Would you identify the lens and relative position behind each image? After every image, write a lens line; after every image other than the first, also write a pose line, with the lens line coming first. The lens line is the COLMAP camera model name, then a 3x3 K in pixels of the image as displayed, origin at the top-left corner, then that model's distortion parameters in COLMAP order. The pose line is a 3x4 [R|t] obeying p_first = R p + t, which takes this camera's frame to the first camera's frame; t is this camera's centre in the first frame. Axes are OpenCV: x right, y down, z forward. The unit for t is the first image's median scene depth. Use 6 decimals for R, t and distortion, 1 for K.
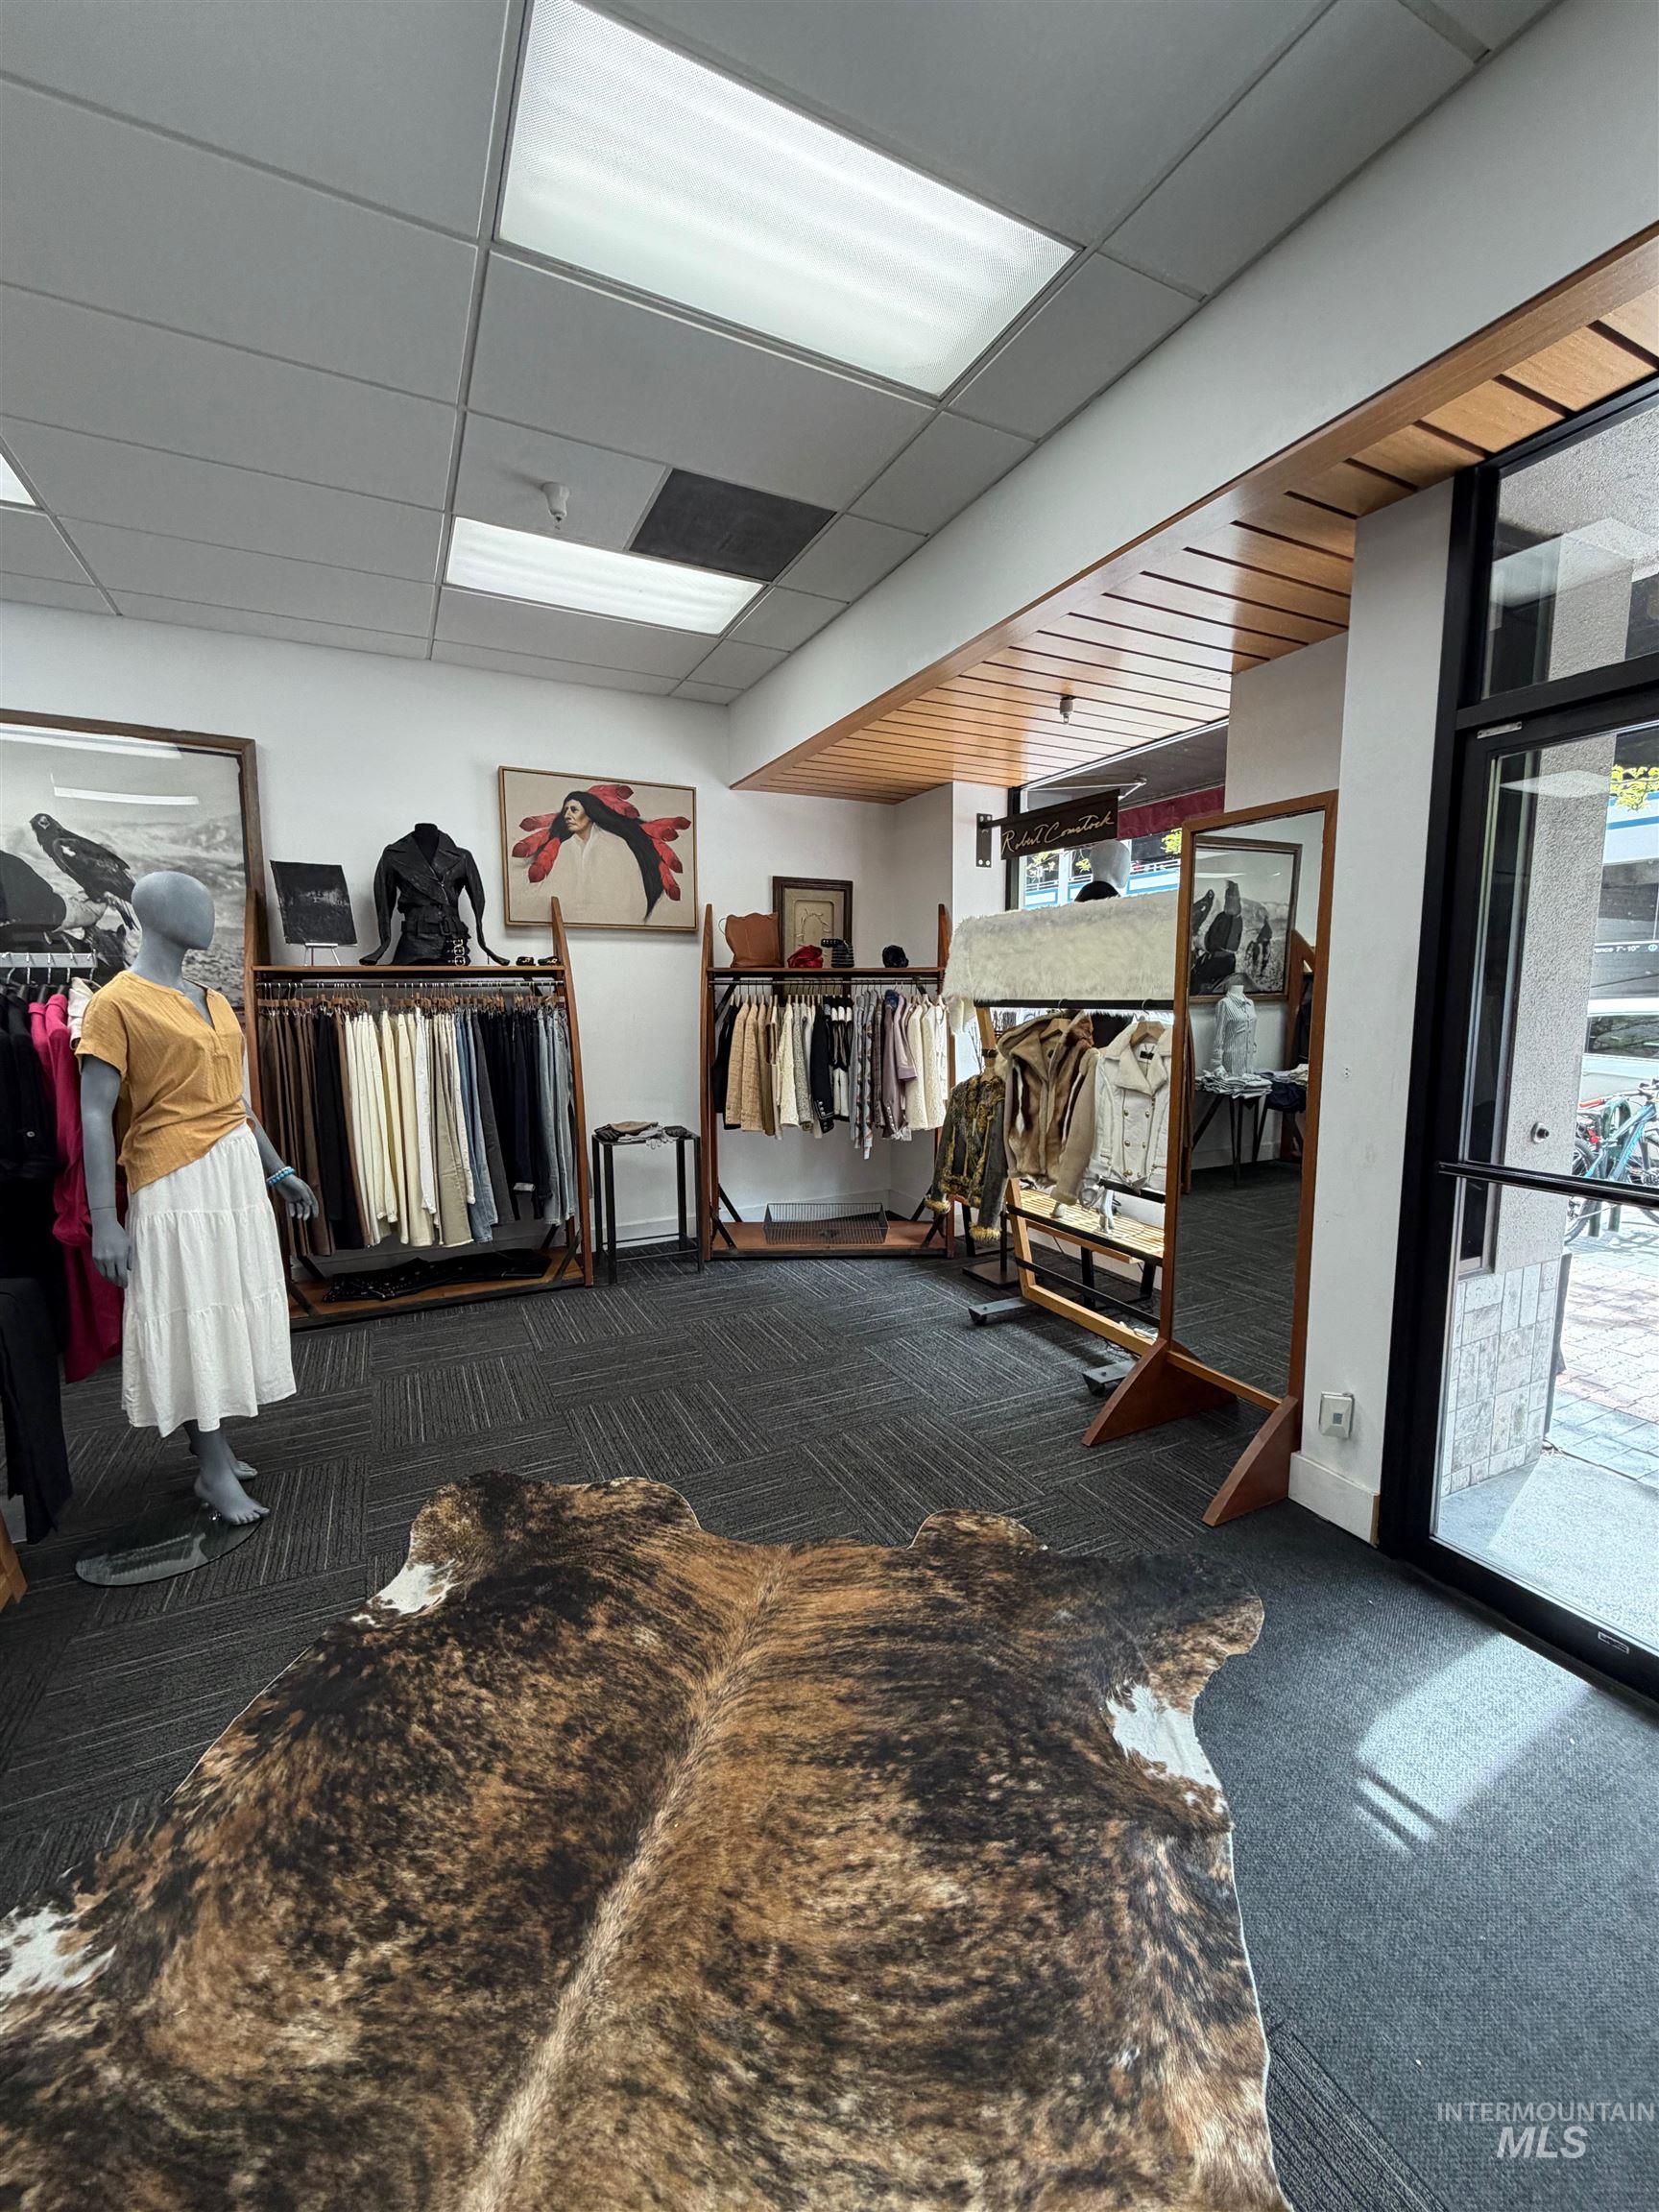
lens RADIAL K [[877.4, 0, 833.6], [0, 877.4, 1095.7], [0, 0, 1]] dist [0.001352, -0.000302]
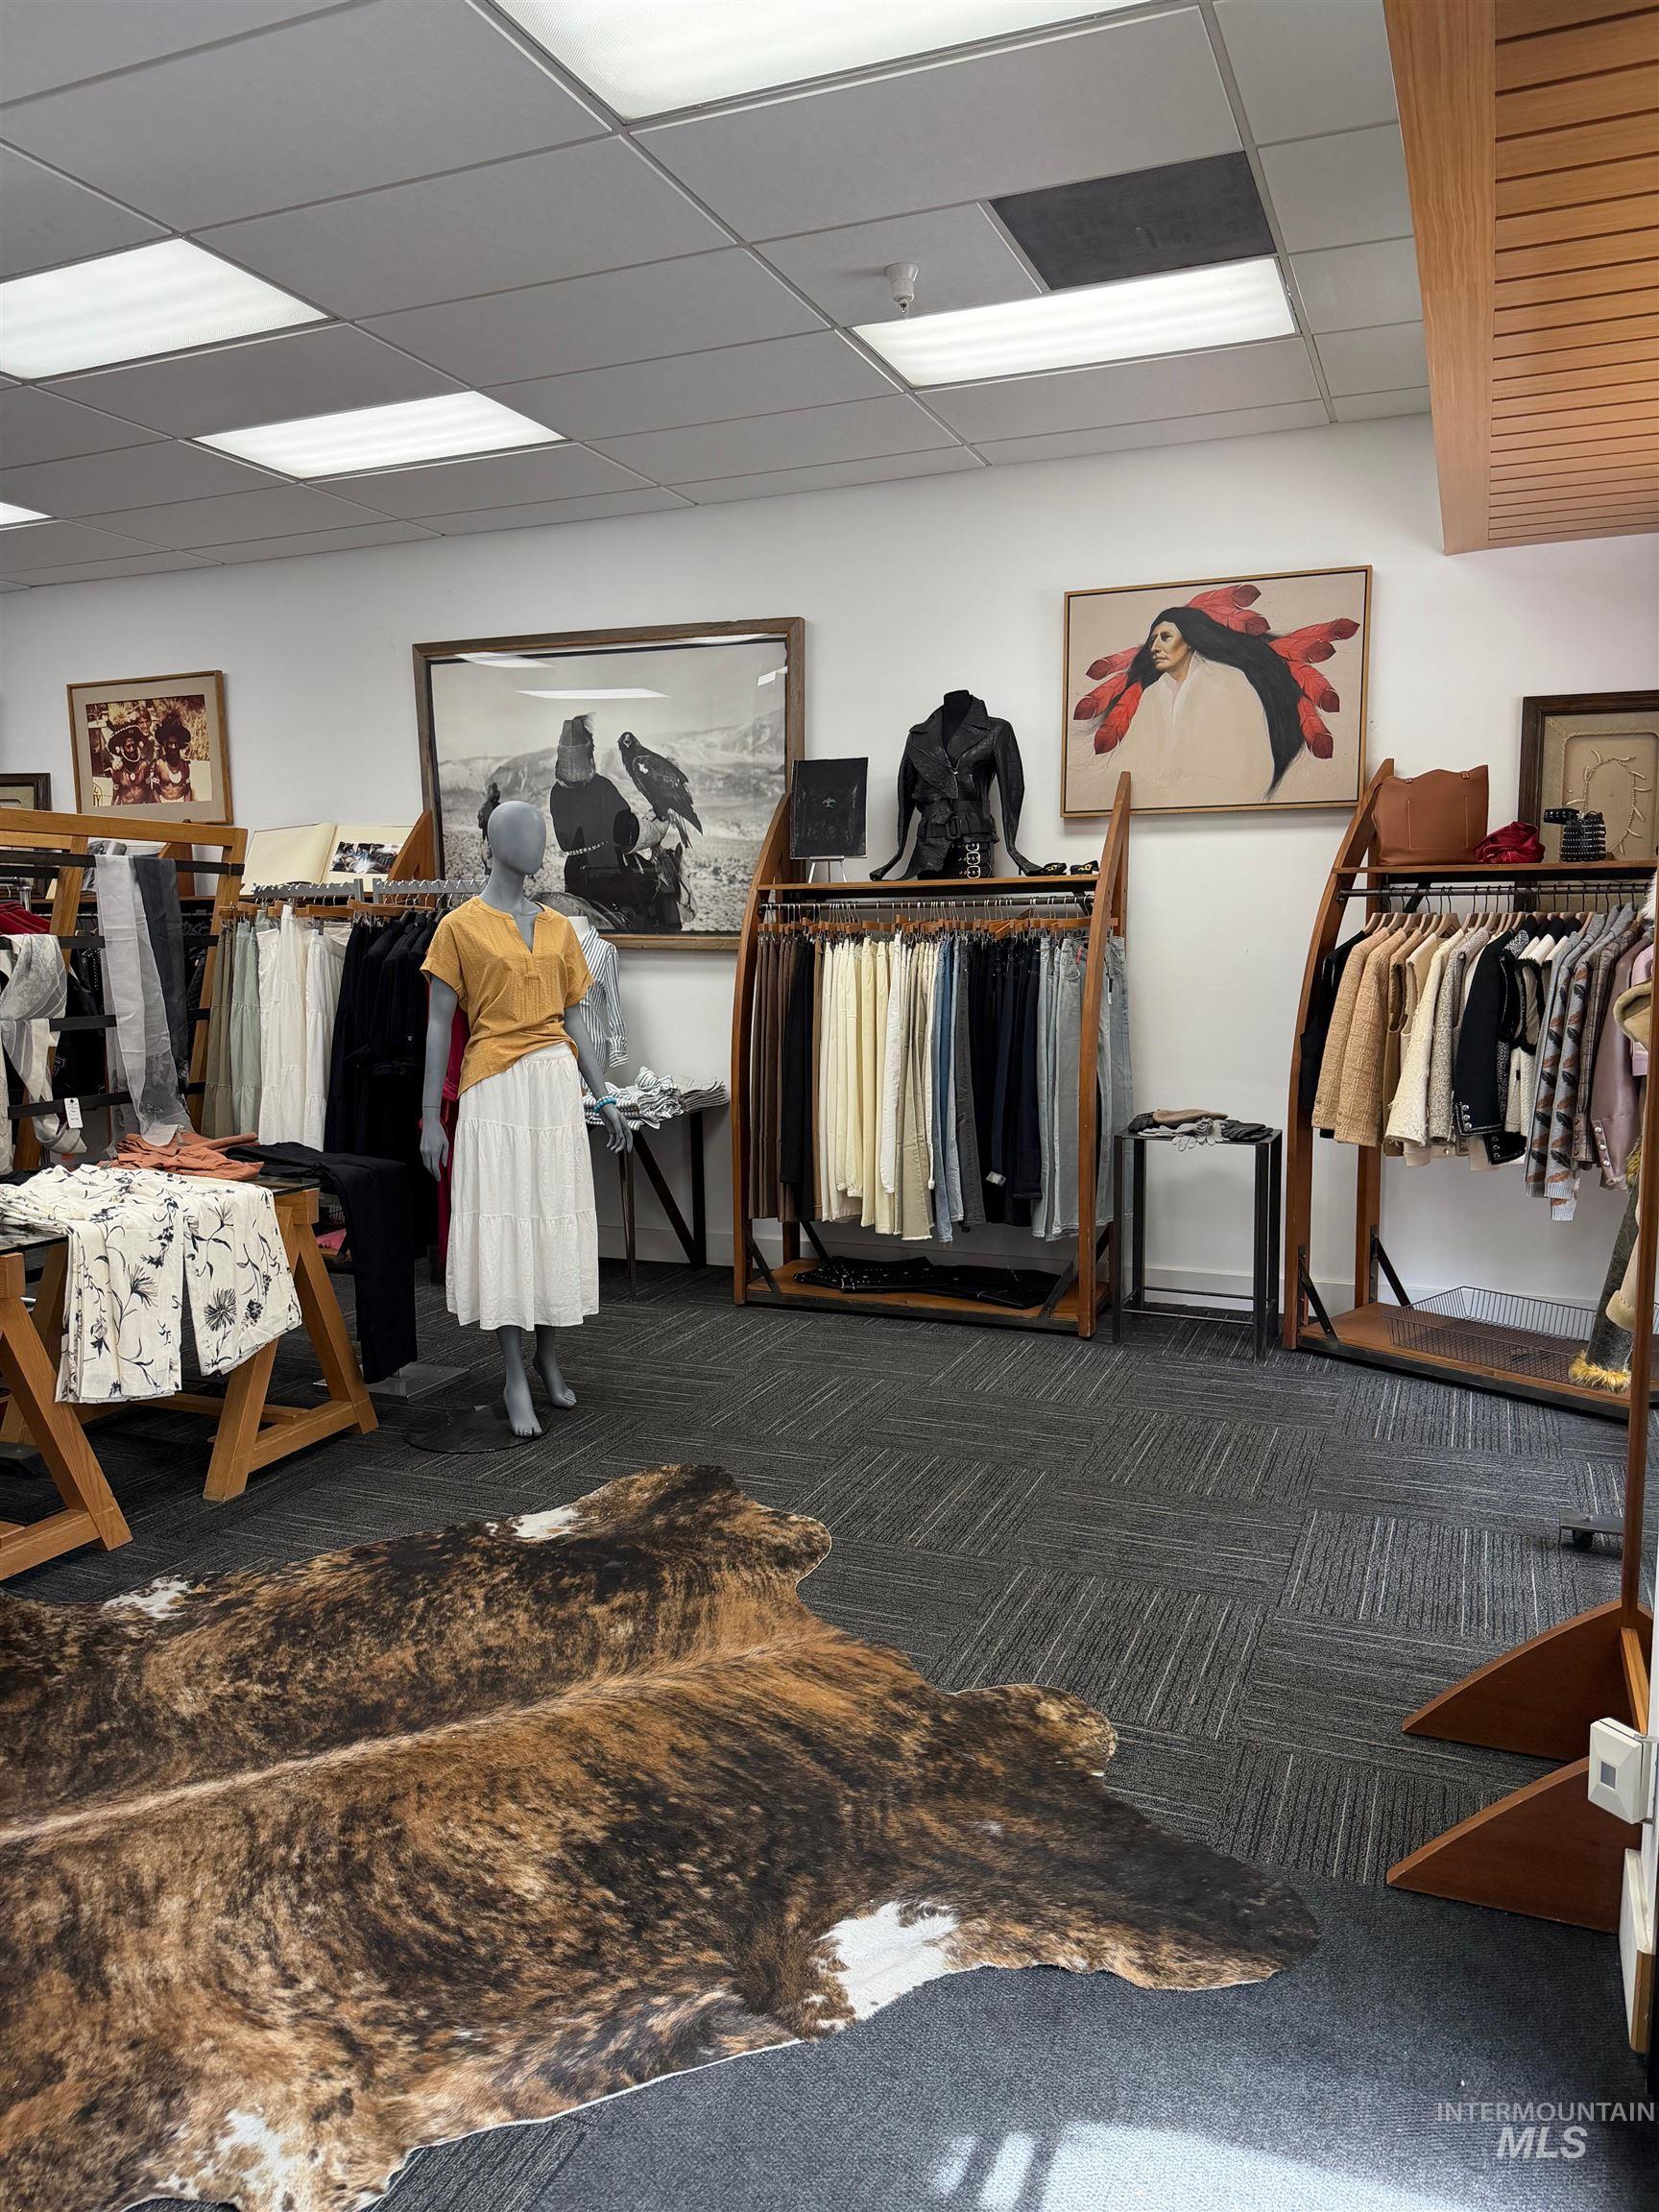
lens RADIAL K [[1552.4, 0, 820.0], [0, 1552.4, 1094.8], [0, 0, 1]] dist [0.055942, -0.081834]
pose [[0.644717, 0.085357, -0.759641, 0.583576], [-0.082624, 0.995706, 0.041759, -0.008174], [0.759943, 0.035842, 0.649000, 0.049083]]
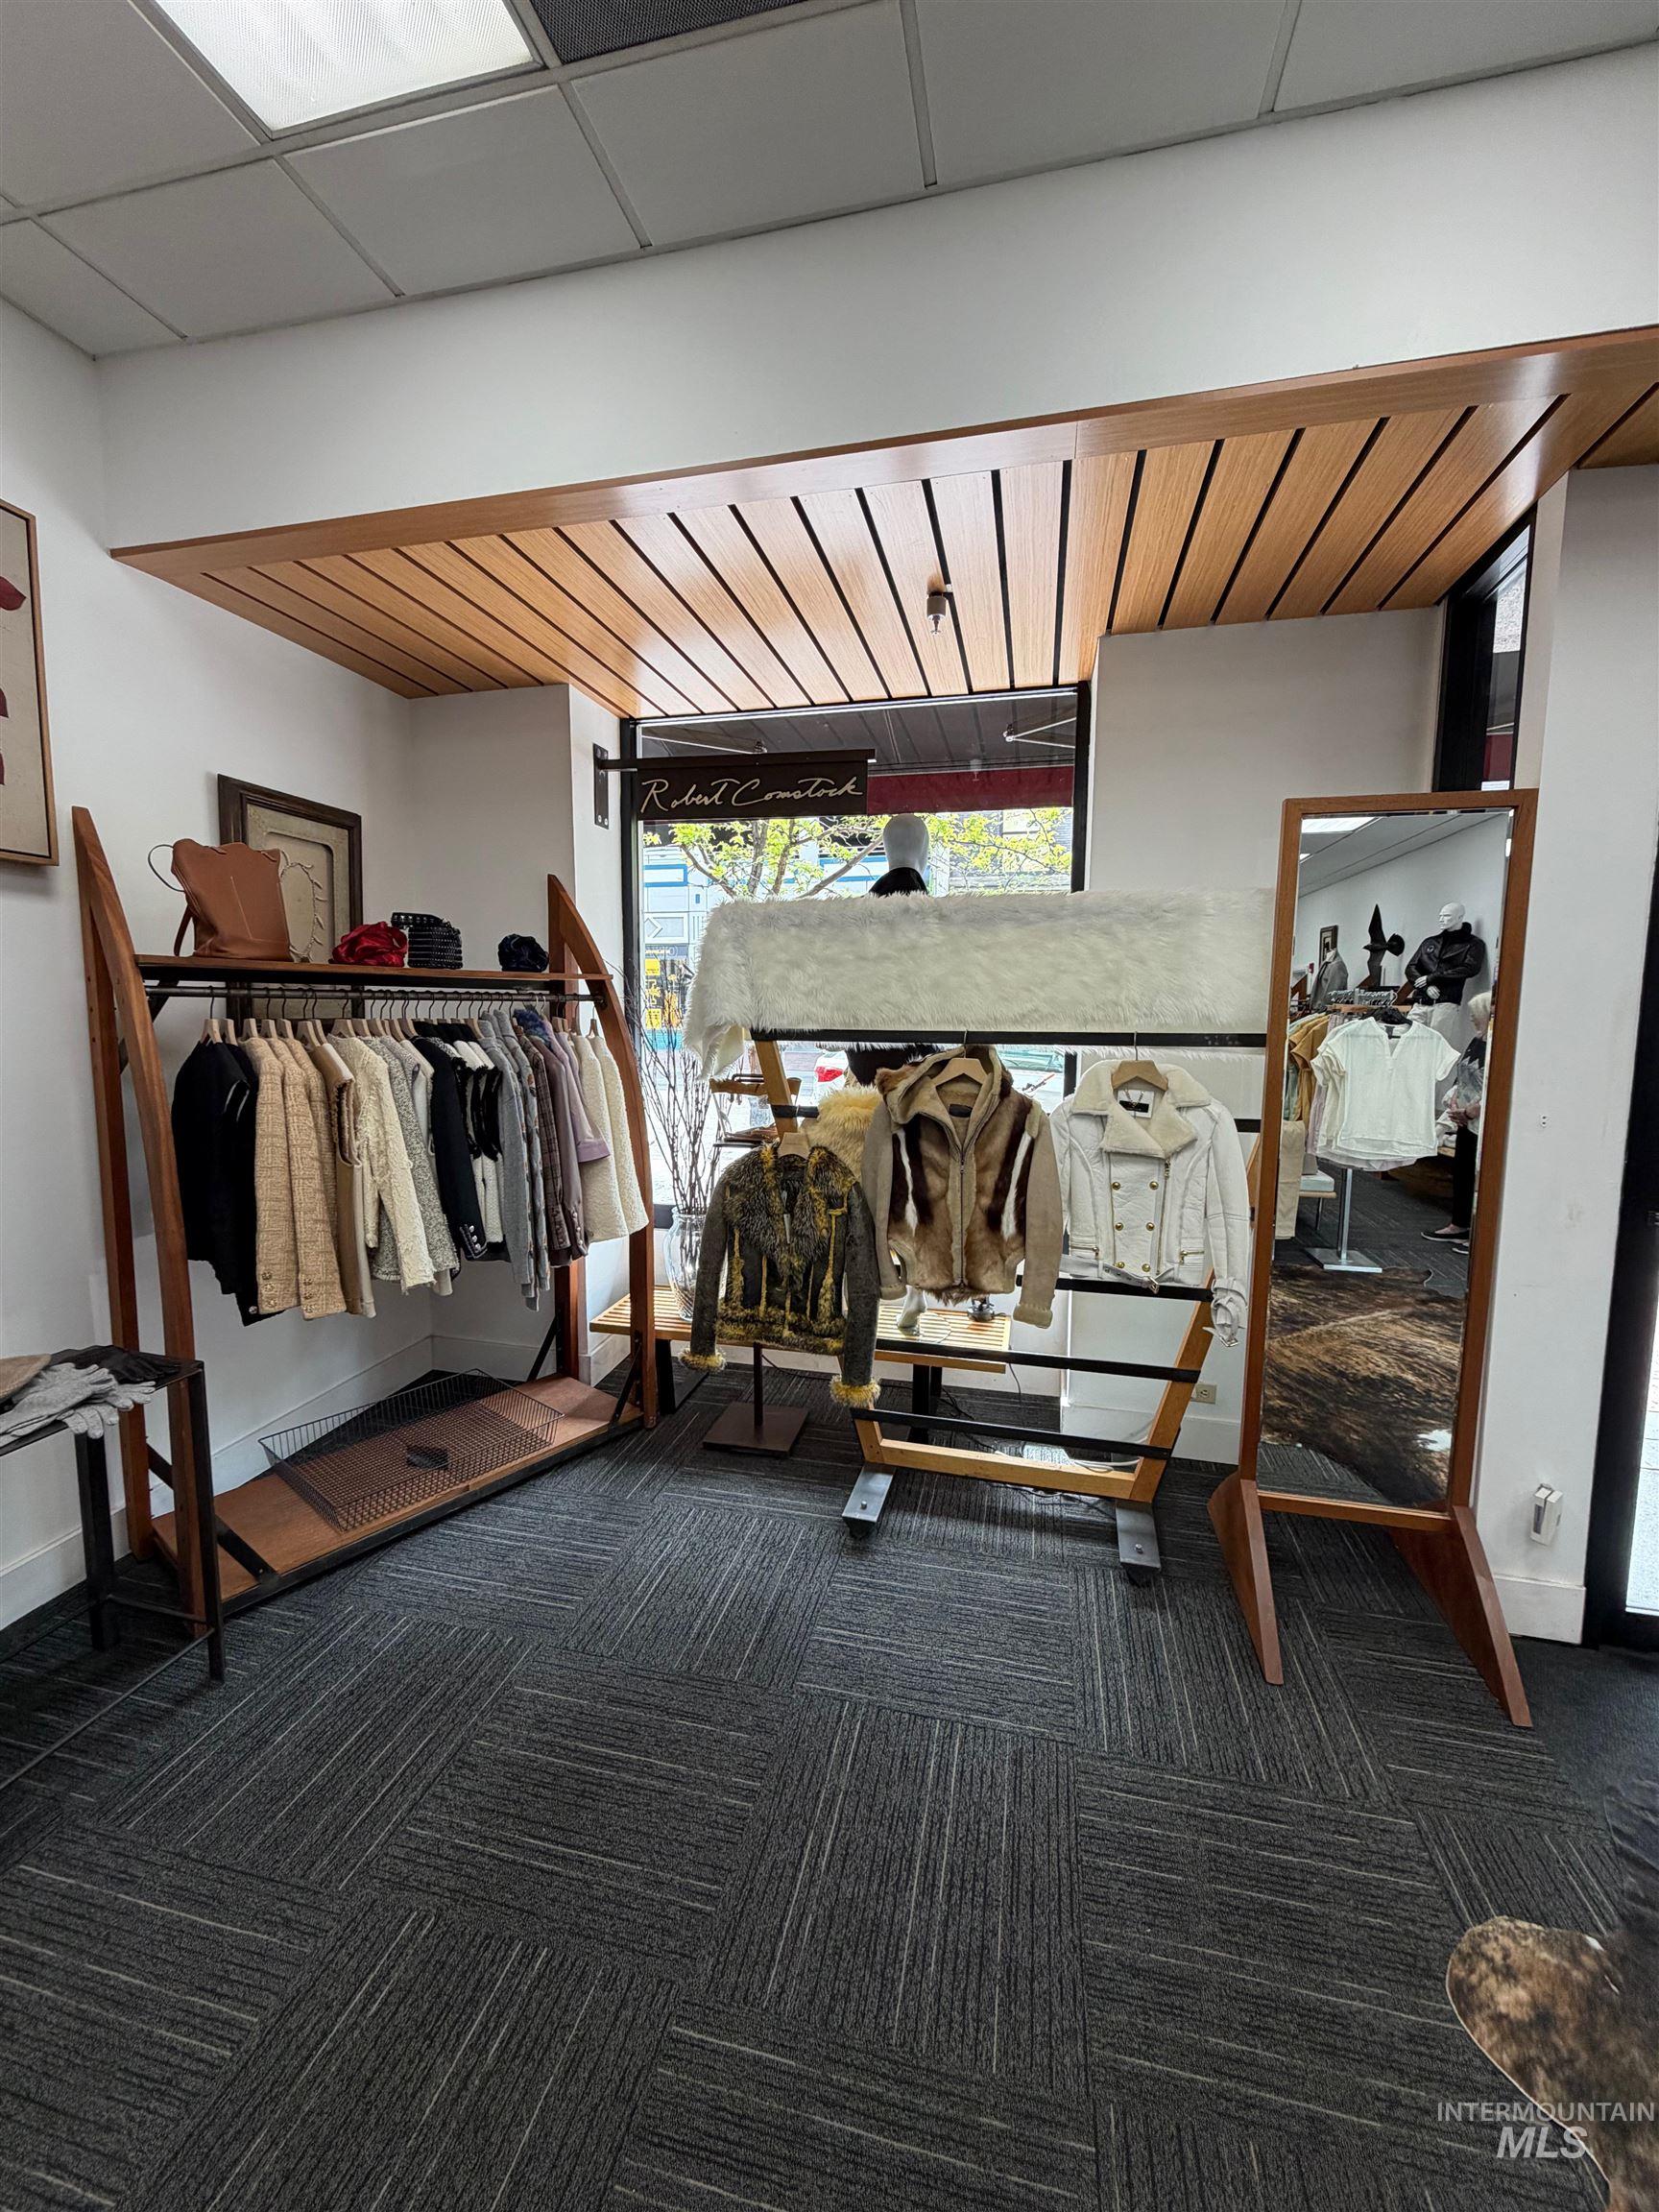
lens RADIAL K [[877.4, 0, 835.9], [0, 877.4, 1097.8], [0, 0, 1]] dist [0.001352, -0.000302]
pose [[0.647295, -0.069197, 0.759092, -0.324820], [0.078036, 0.996654, 0.024309, -0.078560], [-0.758234, 0.043501, 0.650529, 0.605612]]
